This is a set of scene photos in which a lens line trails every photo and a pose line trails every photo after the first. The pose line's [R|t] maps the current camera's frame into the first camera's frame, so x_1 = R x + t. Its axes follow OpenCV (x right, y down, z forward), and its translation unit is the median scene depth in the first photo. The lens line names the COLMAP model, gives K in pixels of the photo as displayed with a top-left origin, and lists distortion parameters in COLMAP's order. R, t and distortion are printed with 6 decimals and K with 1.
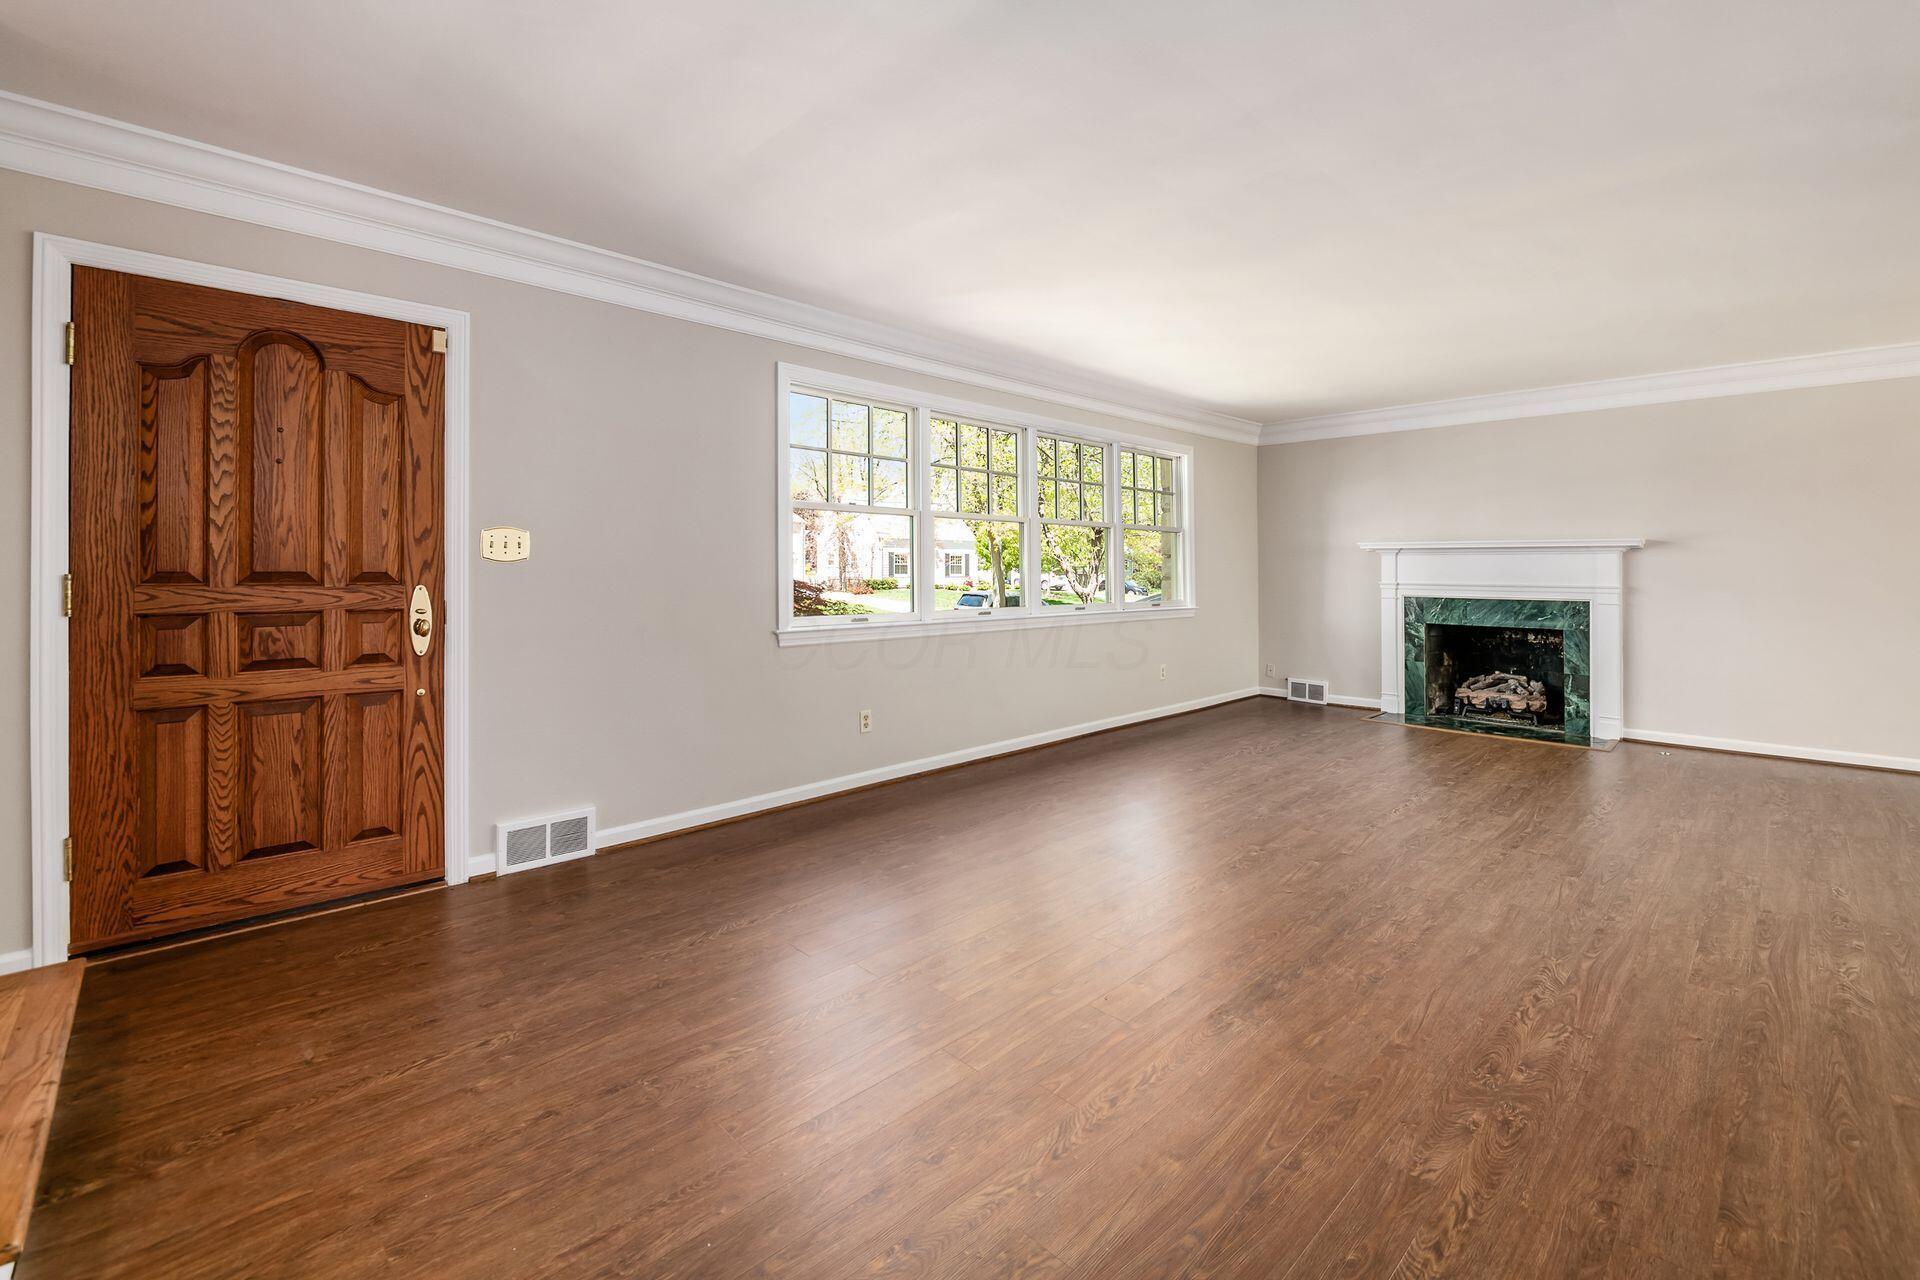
lens RADIAL K [[836.0, 0, 1019.8], [0, 836.0, 557.9], [0, 0, 1]] dist [-0.010723, -0.002269]
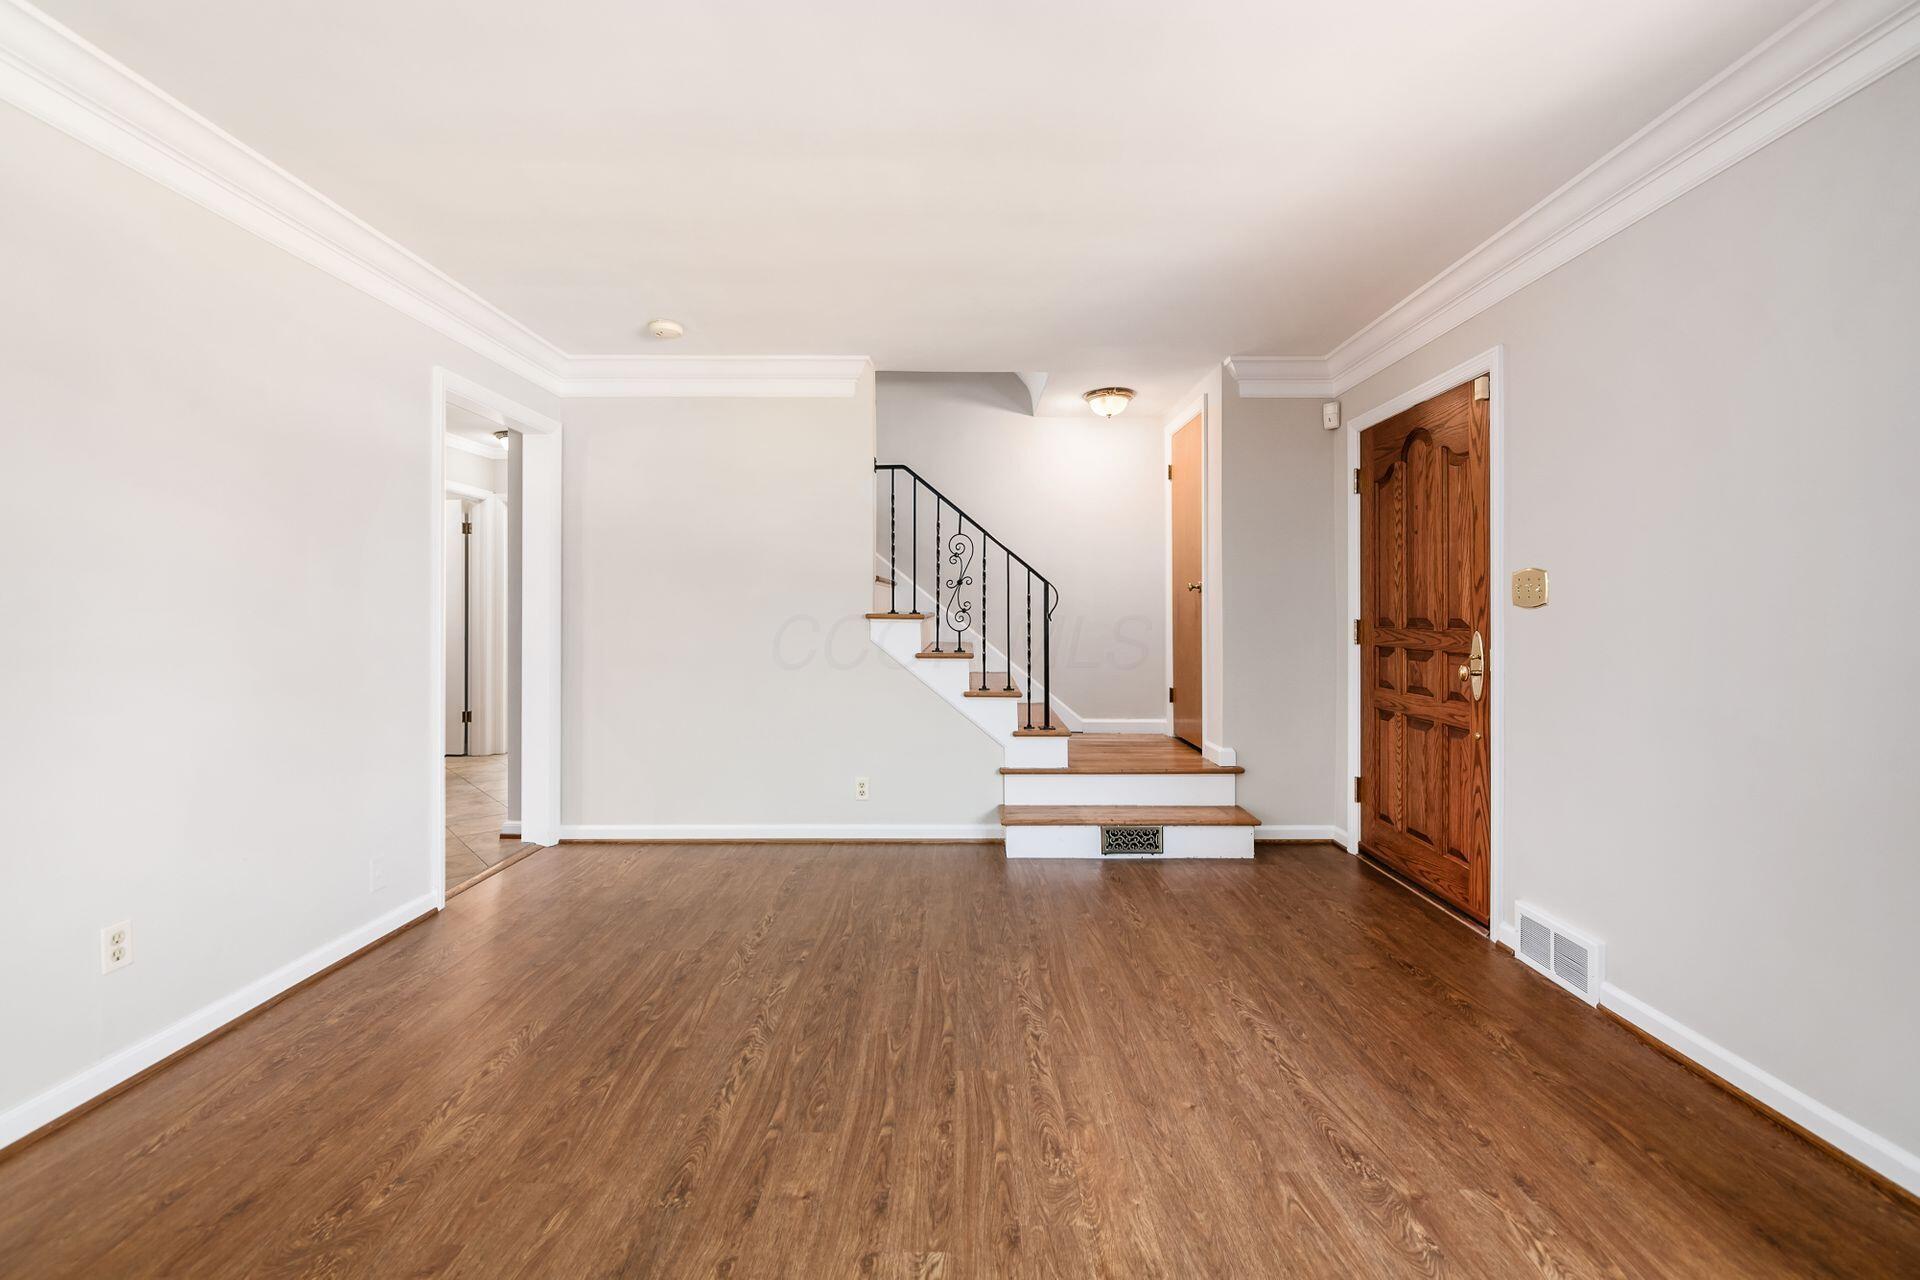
lens RADIAL K [[774.1, 0, 954.1], [0, 774.1, 602.1], [0, 0, 1]] dist [-0.004119, -0.001965]
pose [[-0.733519, -0.012308, -0.679558, 0.417555], [0.003786, 0.999747, -0.022193, 0.015878], [0.679659, -0.018851, -0.733286, 1.295600]]
